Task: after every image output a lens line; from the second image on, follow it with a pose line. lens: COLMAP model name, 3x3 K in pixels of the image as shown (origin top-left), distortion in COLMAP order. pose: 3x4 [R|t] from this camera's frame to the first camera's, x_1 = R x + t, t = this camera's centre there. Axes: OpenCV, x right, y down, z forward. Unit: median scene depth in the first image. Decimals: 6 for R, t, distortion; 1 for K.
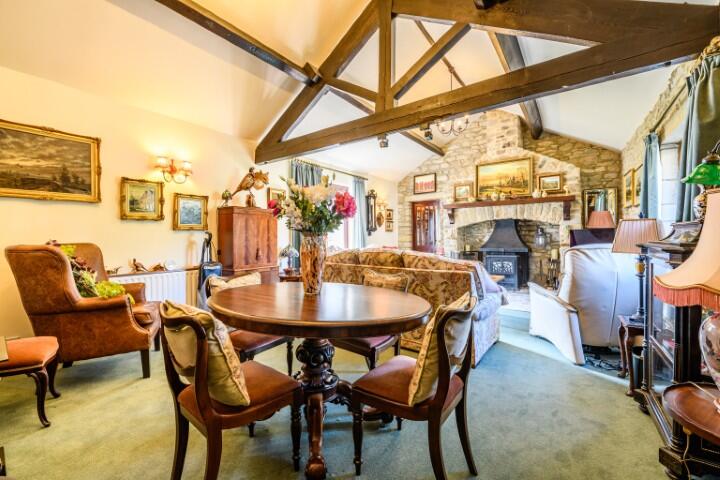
lens RADIAL K [[298.9, 0, 359.6], [0, 298.9, 237.6], [0, 0, 1]] dist [0.002674, -0.004610]
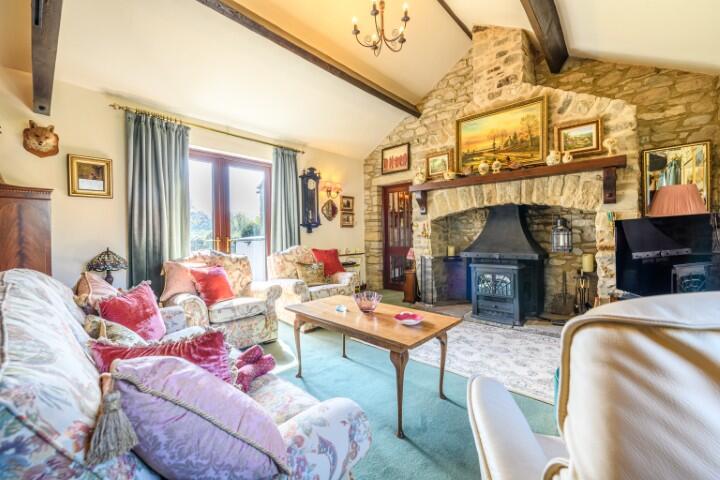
lens RADIAL K [[298.9, 0, 359.6], [0, 298.9, 237.6], [0, 0, 1]] dist [0.002674, -0.004610]
pose [[0.994750, -0.004151, -0.102253, 0.260737], [0.005229, 0.999933, 0.010282, -0.002635], [0.102204, -0.010762, 0.994705, 0.363125]]
